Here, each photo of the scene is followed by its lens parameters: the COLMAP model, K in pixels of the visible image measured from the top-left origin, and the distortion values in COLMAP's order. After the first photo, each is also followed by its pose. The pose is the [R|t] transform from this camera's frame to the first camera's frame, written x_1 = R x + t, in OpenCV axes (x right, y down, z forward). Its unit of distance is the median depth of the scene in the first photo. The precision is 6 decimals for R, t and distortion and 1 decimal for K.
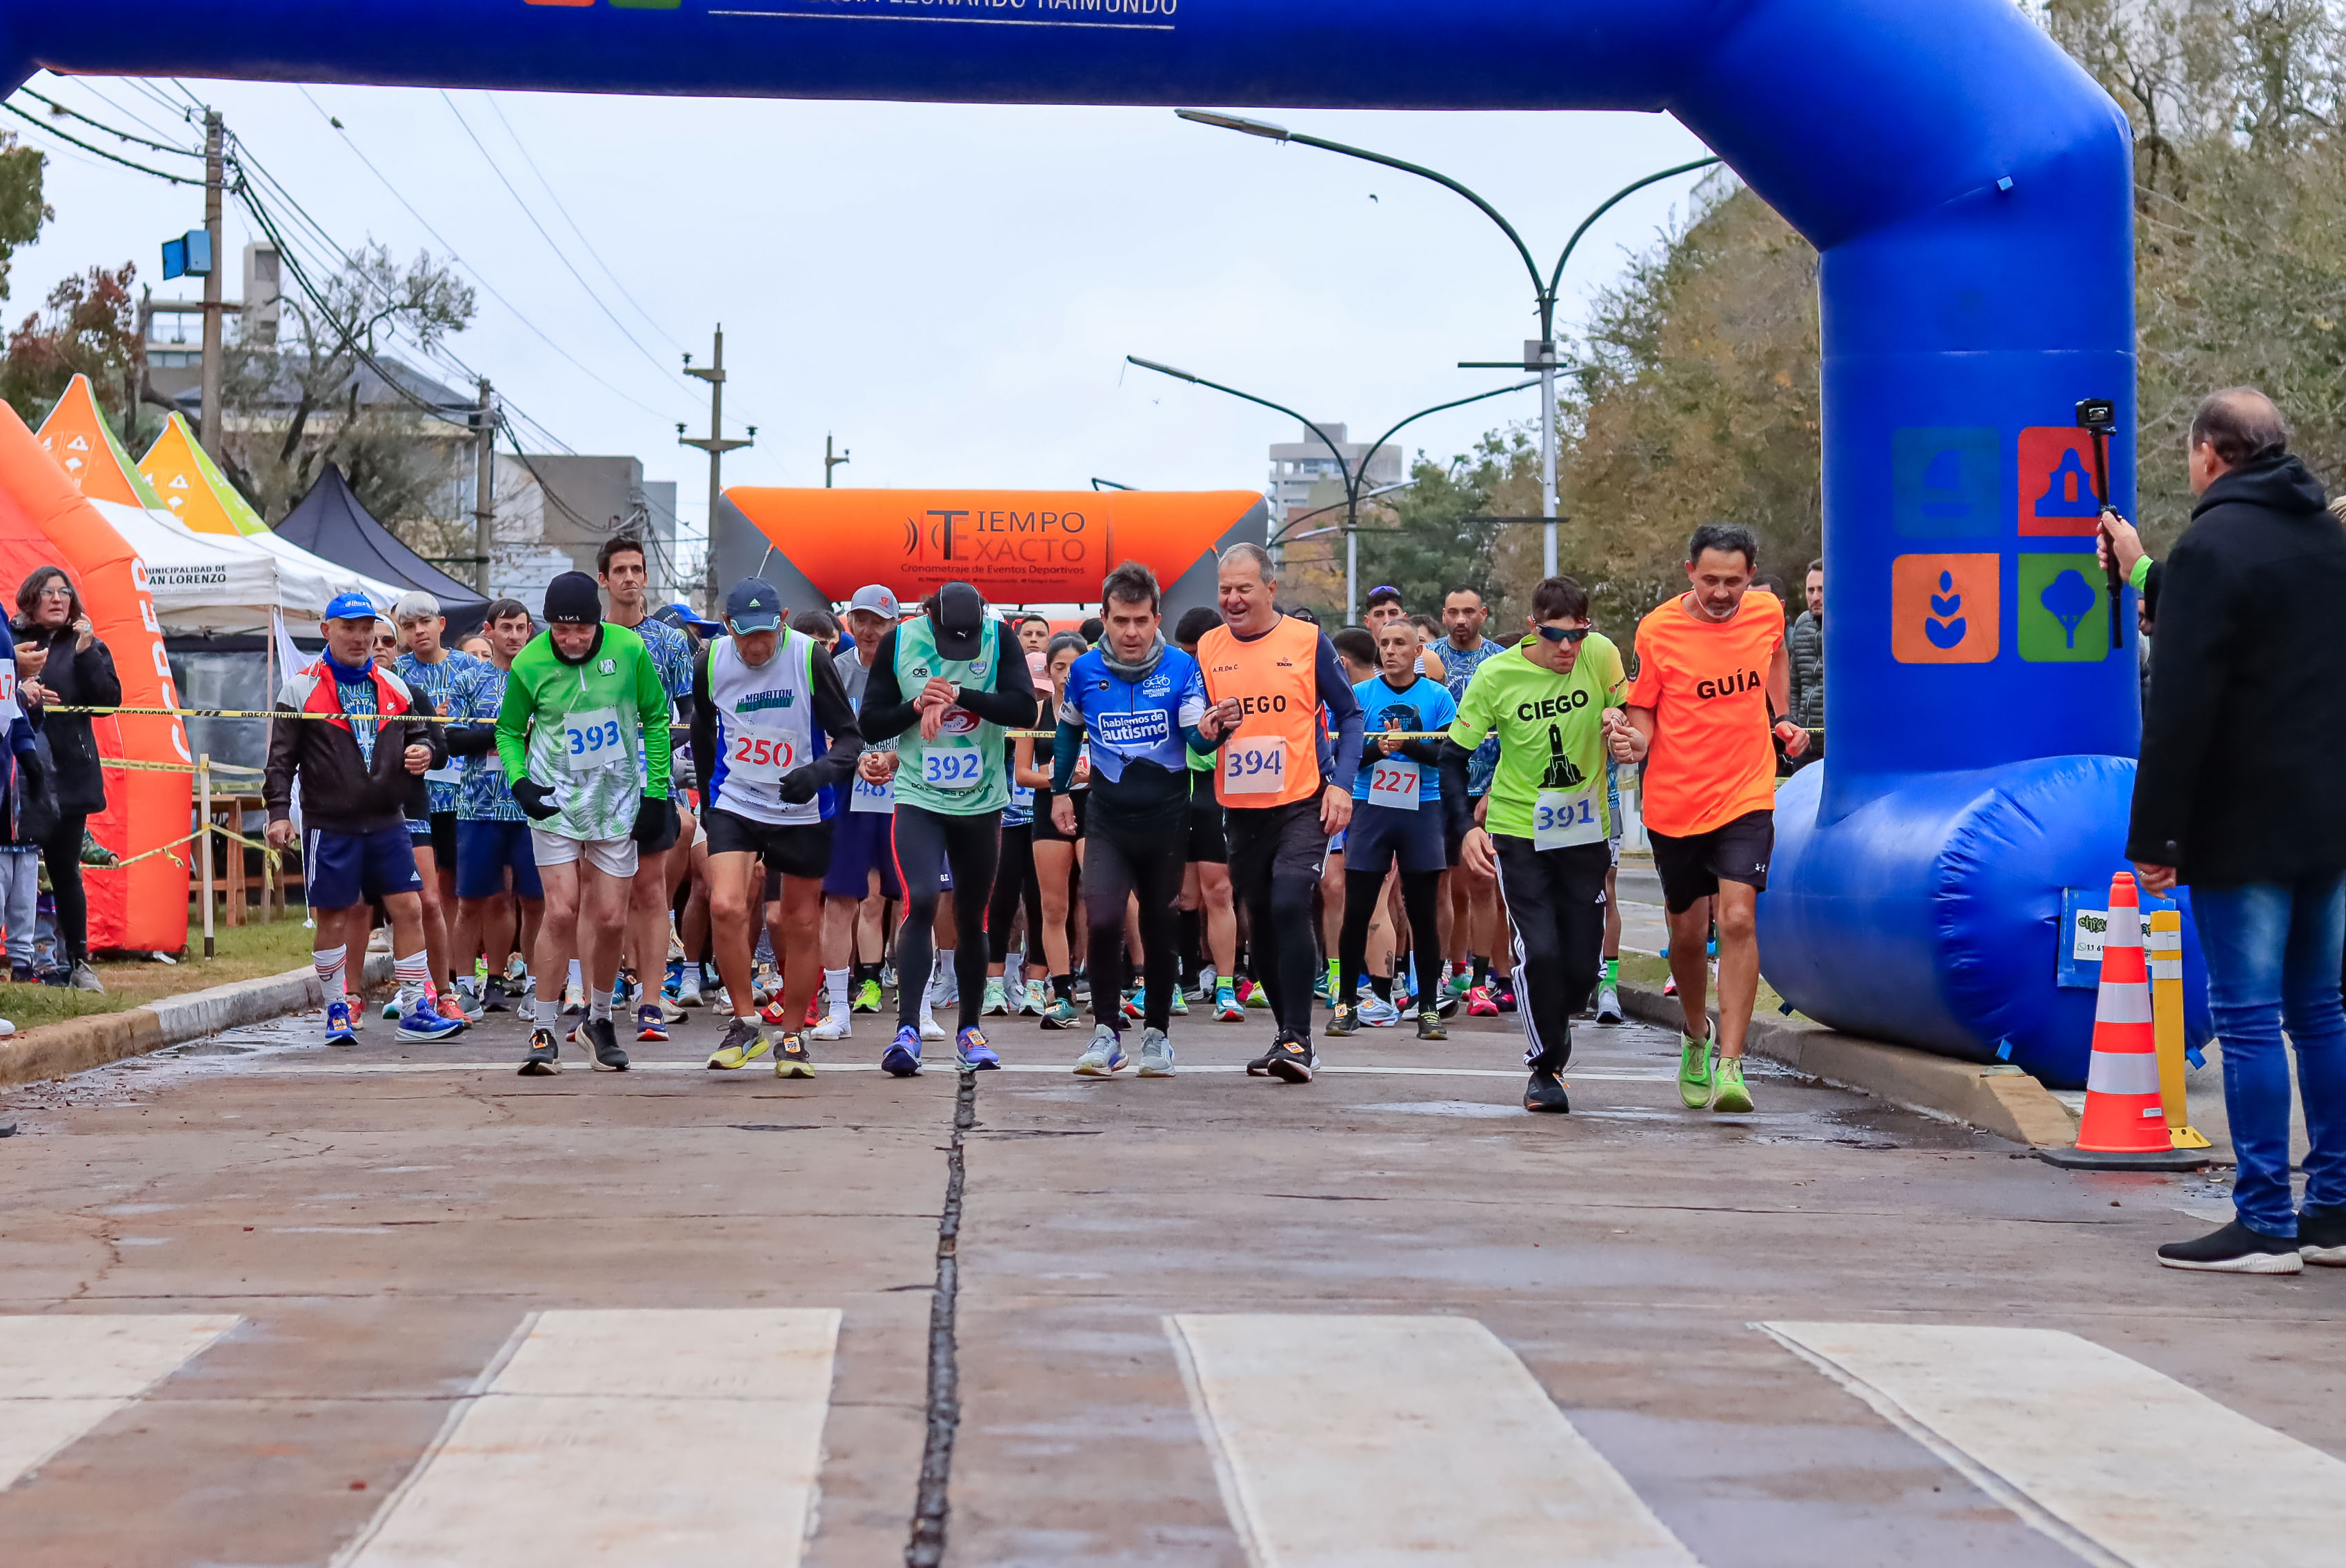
lens RADIAL K [[5402.1, 0, 1161.8], [0, 5402.1, 773.6], [0, 0, 1]] dist [-0.001215, 0.000000]
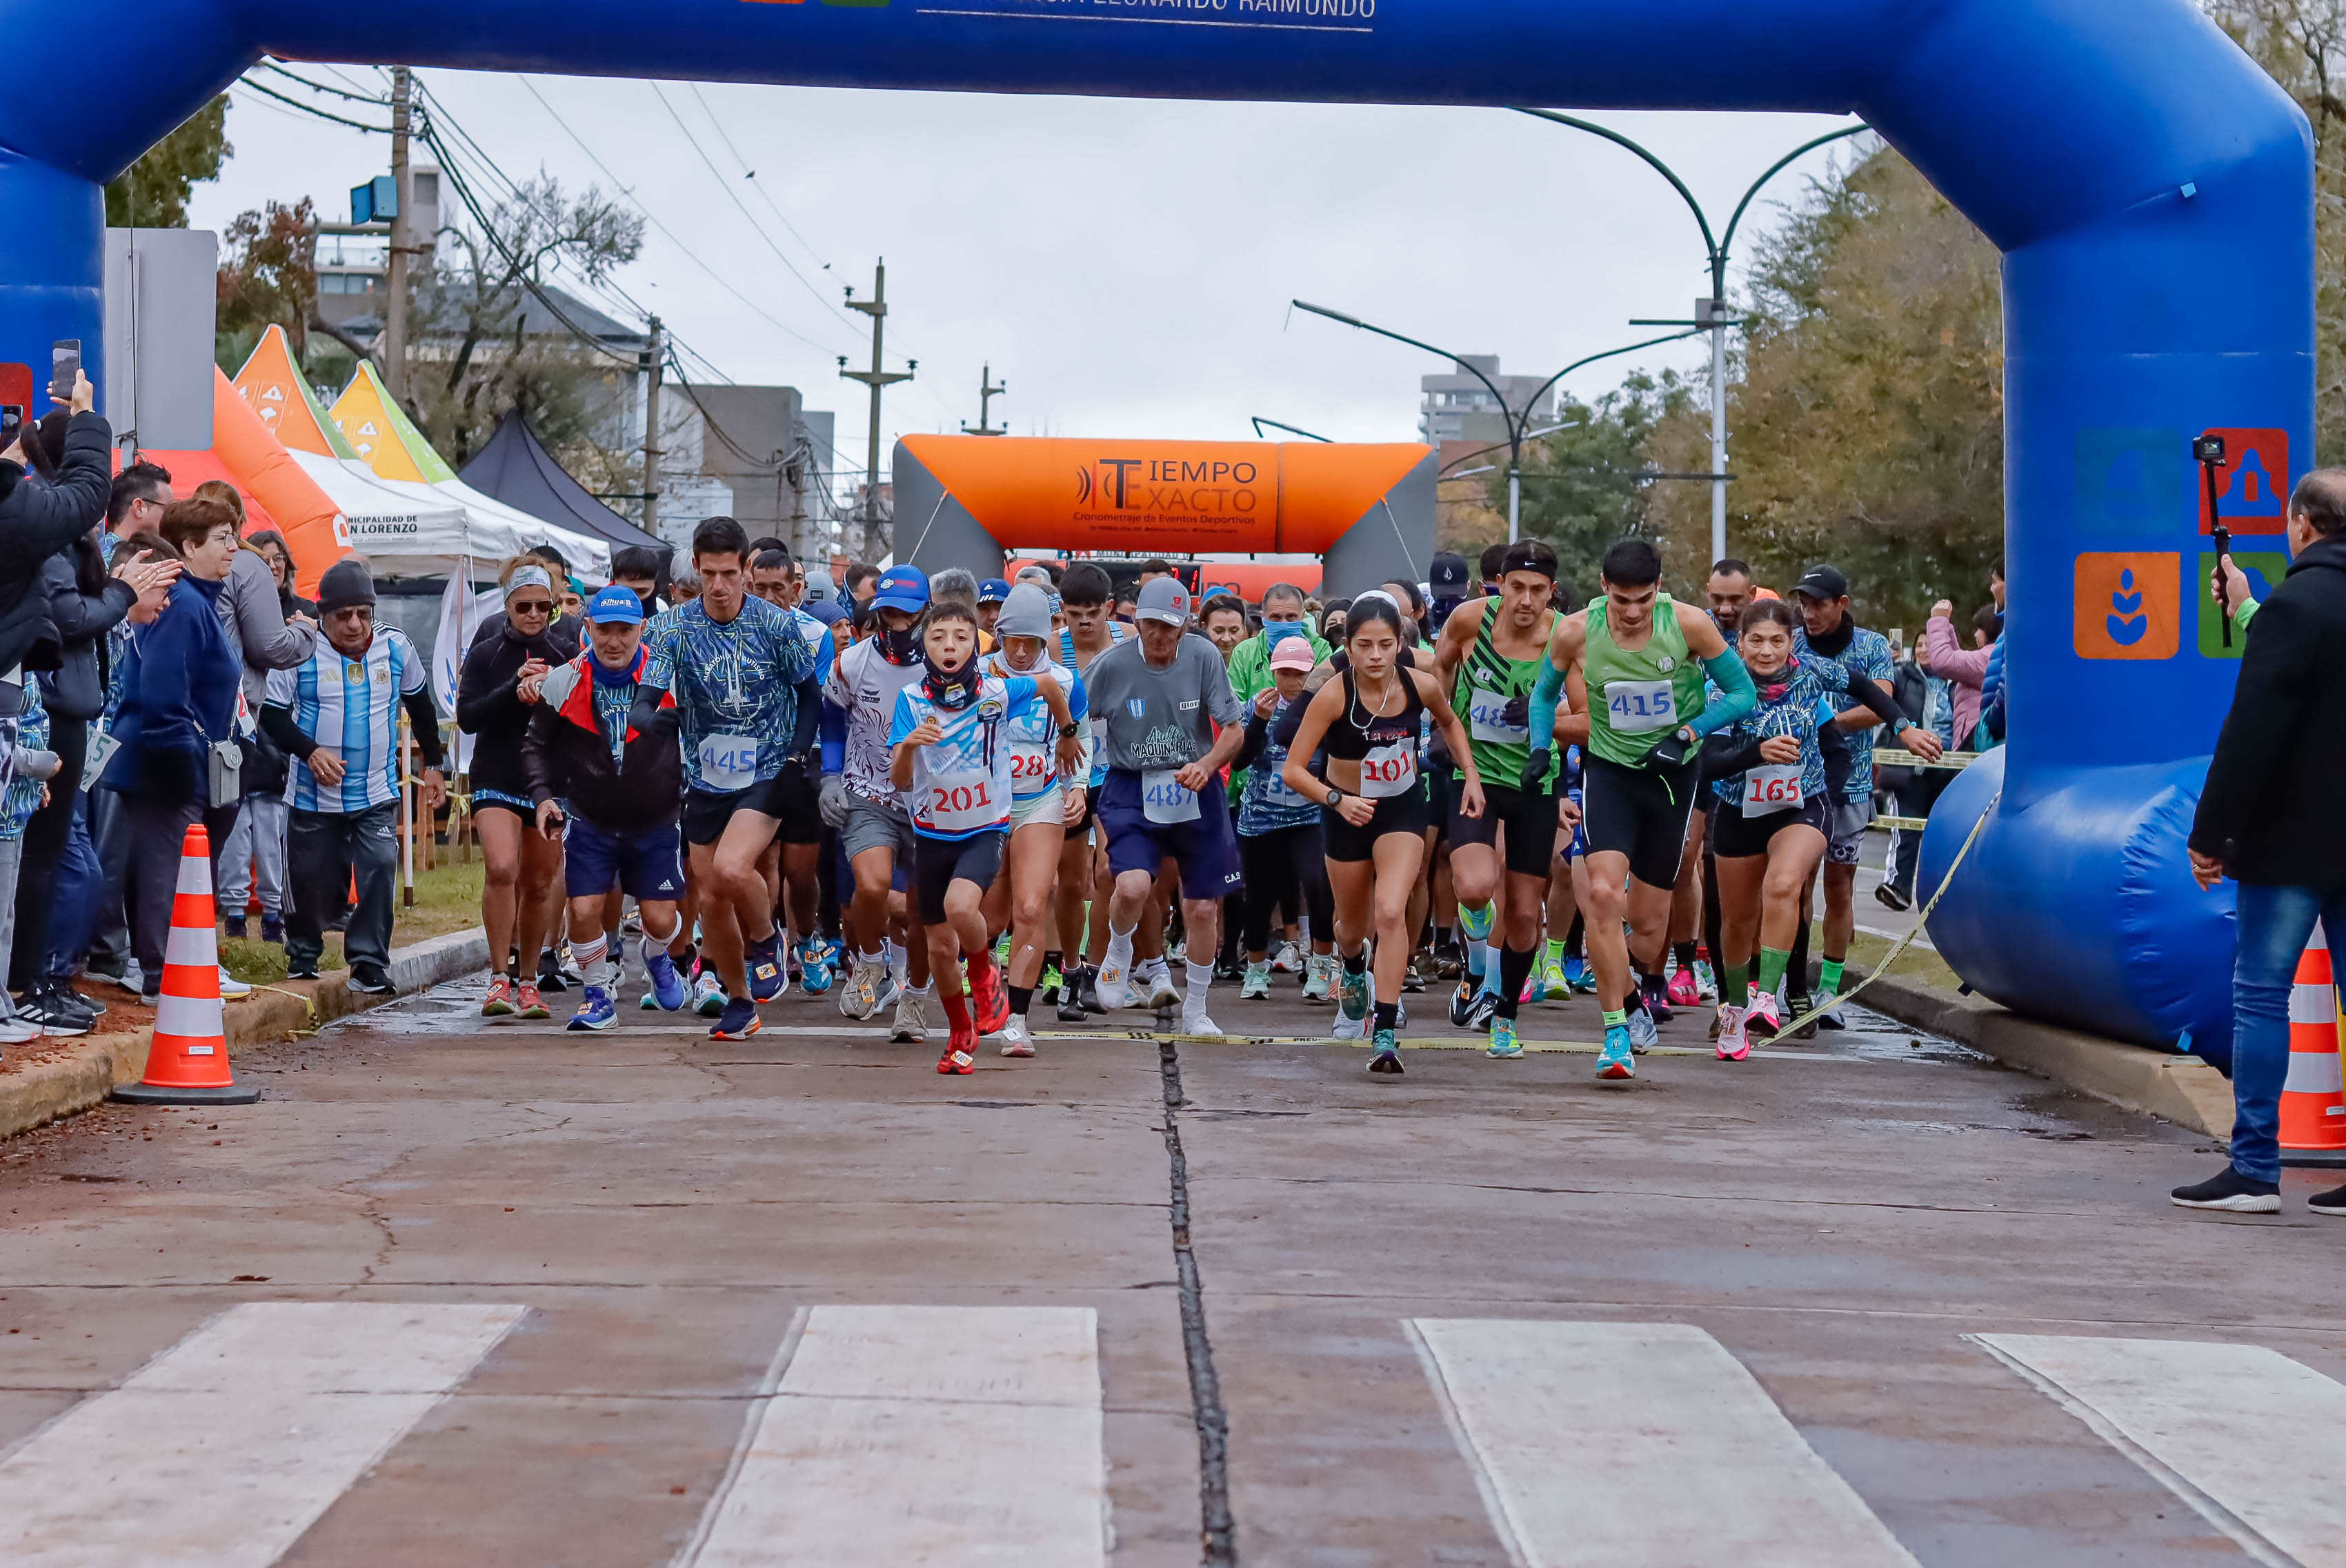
lens RADIAL K [[5402.1, 0, 1166.9], [0, 5402.1, 770.9], [0, 0, 1]] dist [-0.001215, 0.000000]
pose [[0.999584, 0.012167, -0.026131, -0.008954], [-0.011832, 0.999846, 0.012933, -0.008844], [0.026284, -0.012619, 0.999575, -0.022390]]
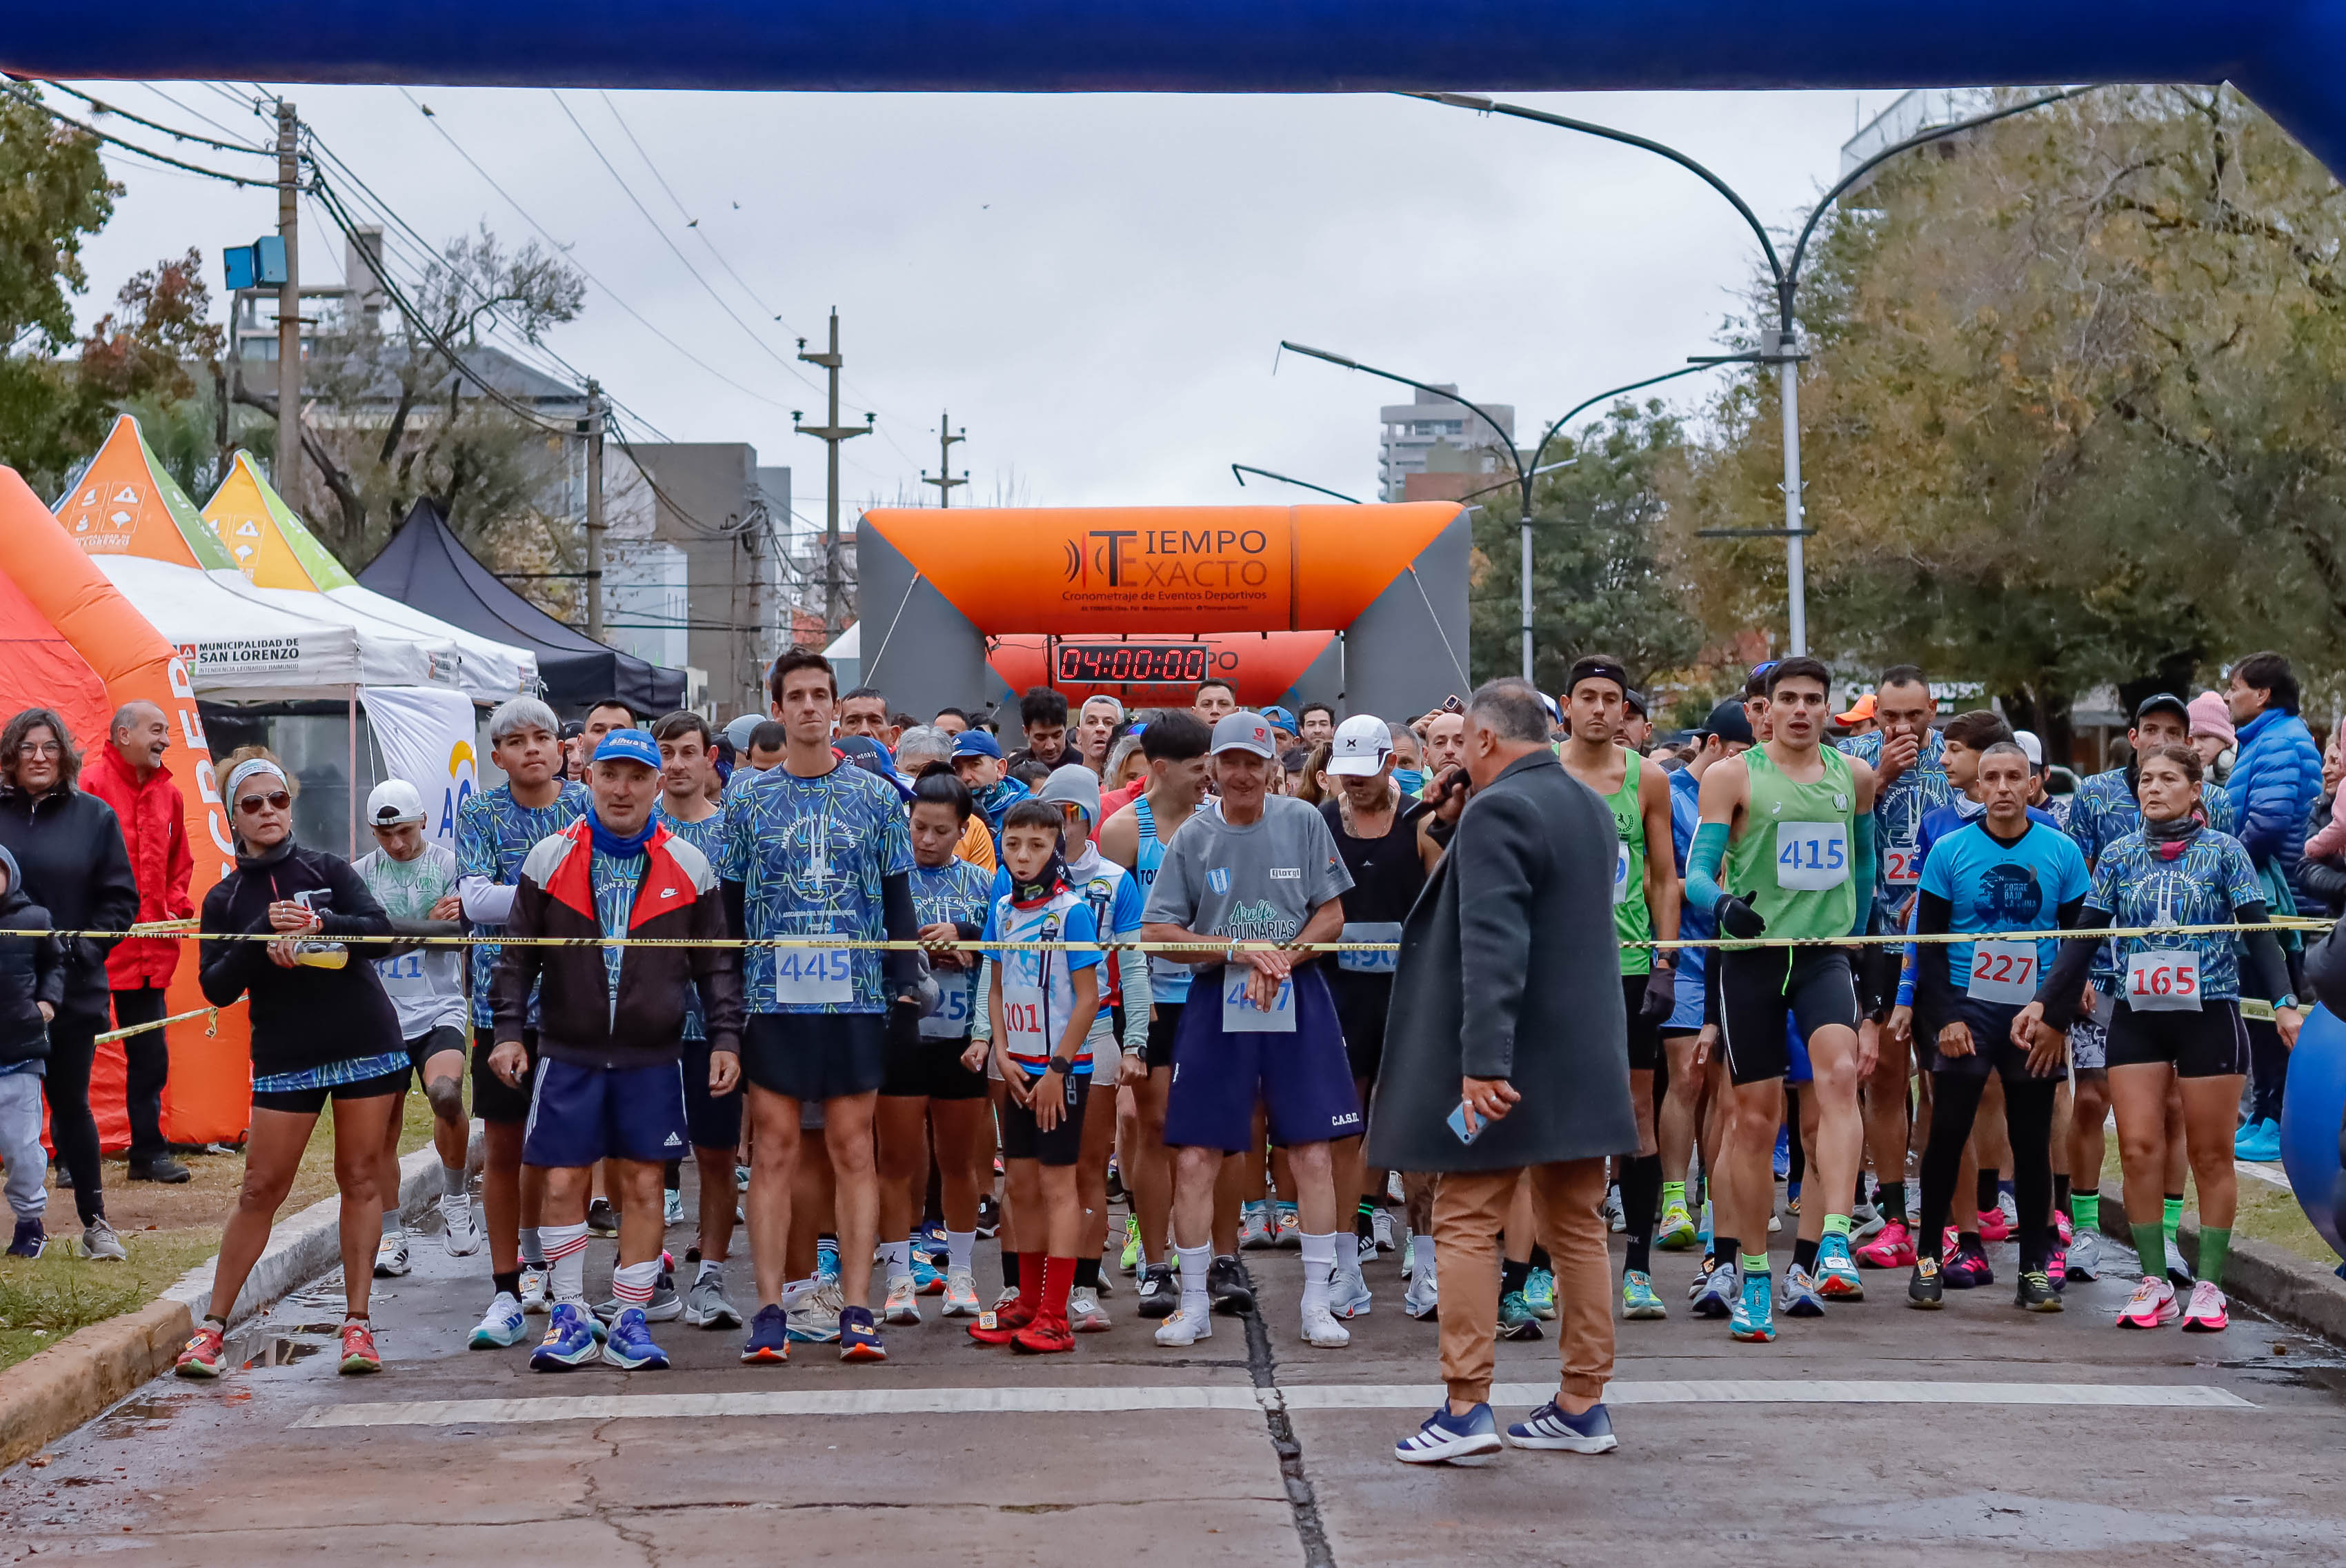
lens RADIAL K [[5402.1, 0, 1175.5], [0, 5402.1, 785.2], [0, 0, 1]] dist [-0.001215, 0.000000]
pose [[0.999663, -0.018242, -0.018465, -0.031915], [0.018404, 0.999793, 0.008674, -0.033513], [0.018303, -0.009011, 0.999792, 0.246173]]
